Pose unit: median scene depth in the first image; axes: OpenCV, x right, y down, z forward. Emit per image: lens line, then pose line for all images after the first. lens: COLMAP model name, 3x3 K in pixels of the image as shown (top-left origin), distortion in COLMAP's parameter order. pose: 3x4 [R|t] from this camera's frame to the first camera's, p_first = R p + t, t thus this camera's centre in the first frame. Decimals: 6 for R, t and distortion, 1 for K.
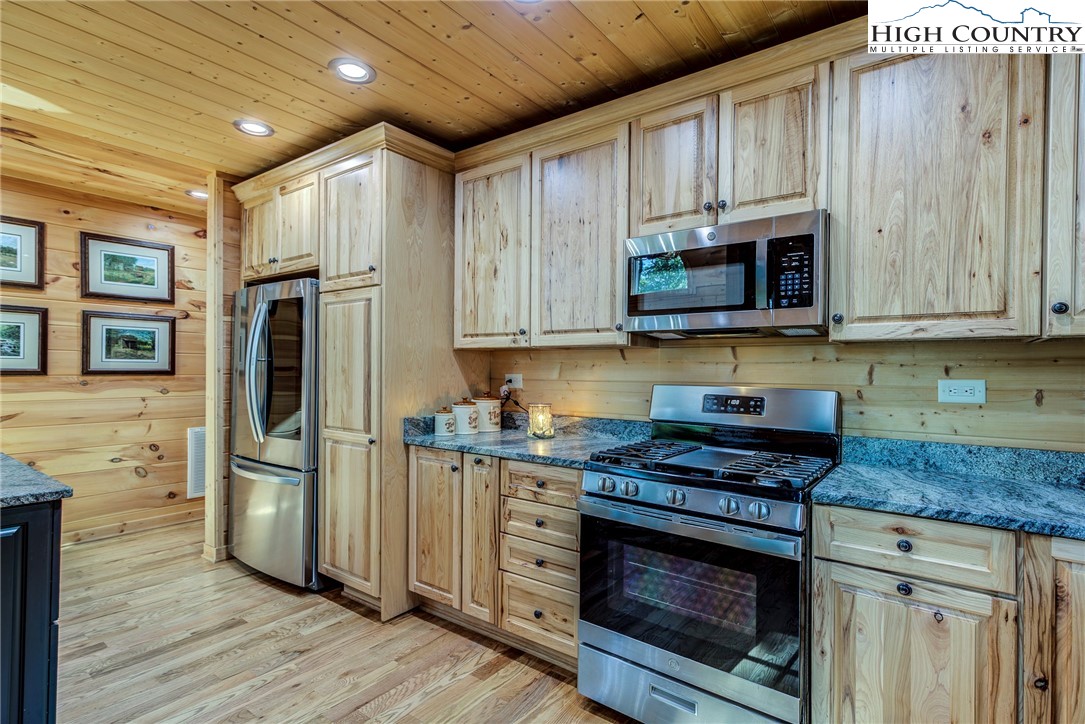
lens RADIAL K [[534.4, 0, 541.2], [0, 534.4, 366.0], [0, 0, 1]] dist [0.001827, 0.006168]
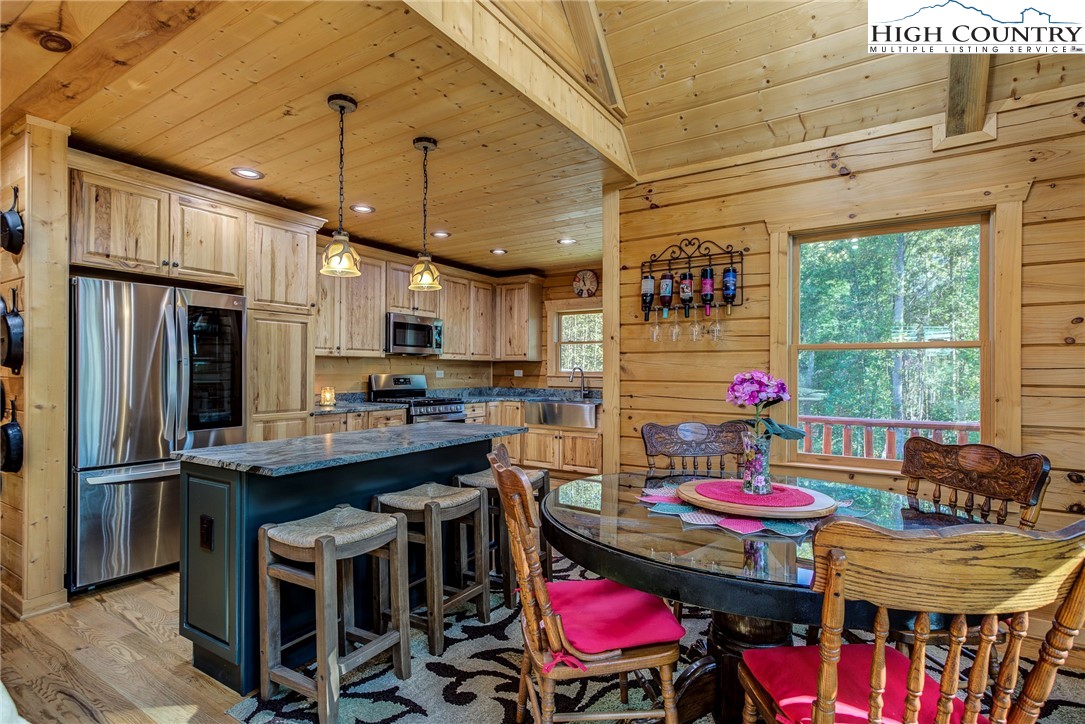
lens RADIAL K [[534.4, 0, 541.2], [0, 534.4, 366.0], [0, 0, 1]] dist [0.001827, 0.006168]
pose [[-0.080150, -0.000494, 0.996783, -1.741265], [-0.008324, 0.999965, -0.000174, -0.006132], [-0.996748, -0.008311, -0.080151, 0.405412]]
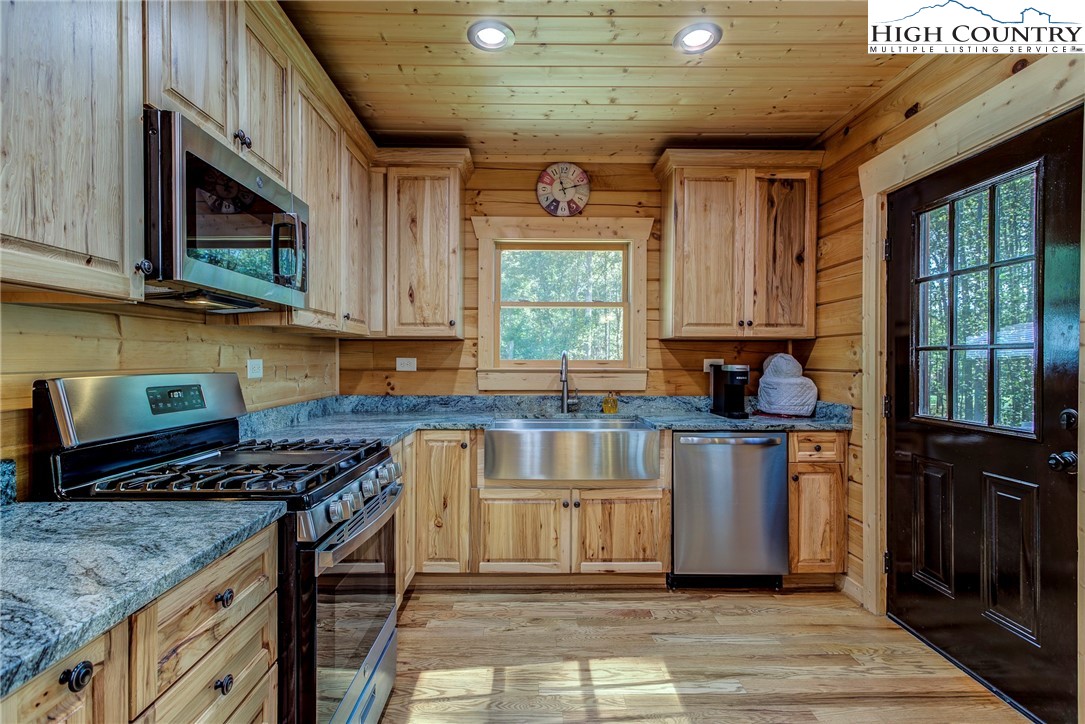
lens RADIAL K [[542.2, 0, 542.5], [0, 542.2, 362.0], [0, 0, 1]] dist [0.000150, 0.000222]
pose [[-0.615801, -0.012277, 0.787806, -0.397629], [-0.009200, 0.999922, 0.008392, 0.009440], [-0.787848, -0.002080, -0.615866, 0.806598]]
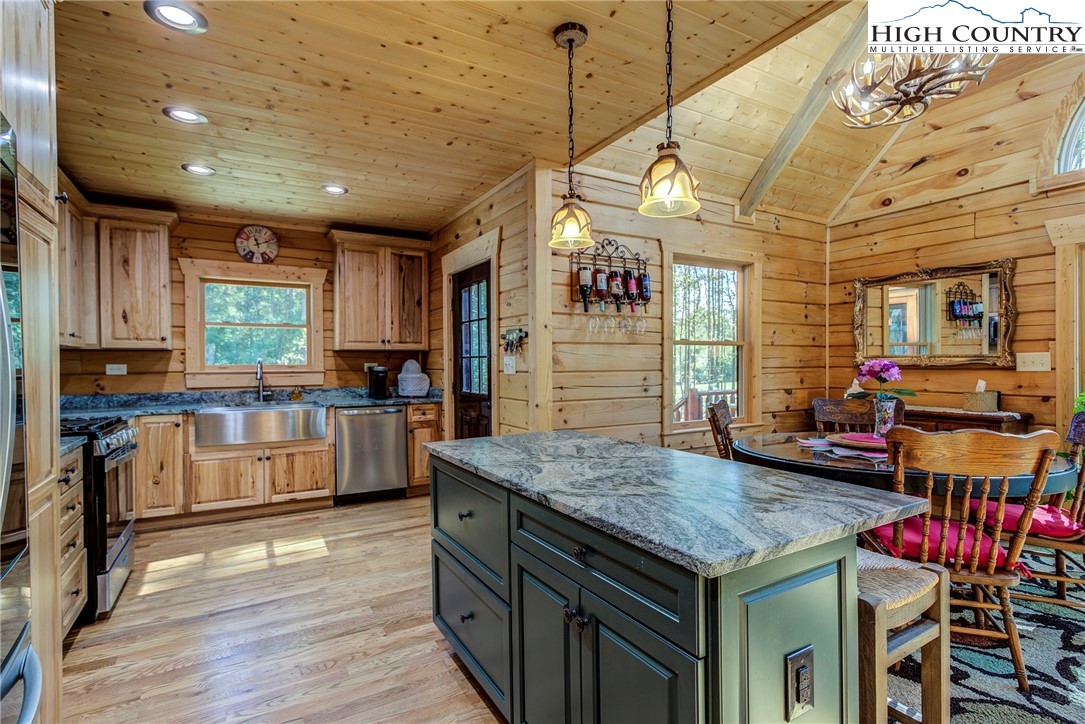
lens RADIAL K [[525.7, 0, 550.1], [0, 525.7, 367.6], [0, 0, 1]] dist [0.014813, 0.001178]
pose [[-0.922901, -0.005716, 0.384994, -0.954278], [-0.001899, 0.999945, 0.010292, 0.004876], [-0.385032, 0.008767, -0.922862, 1.205497]]
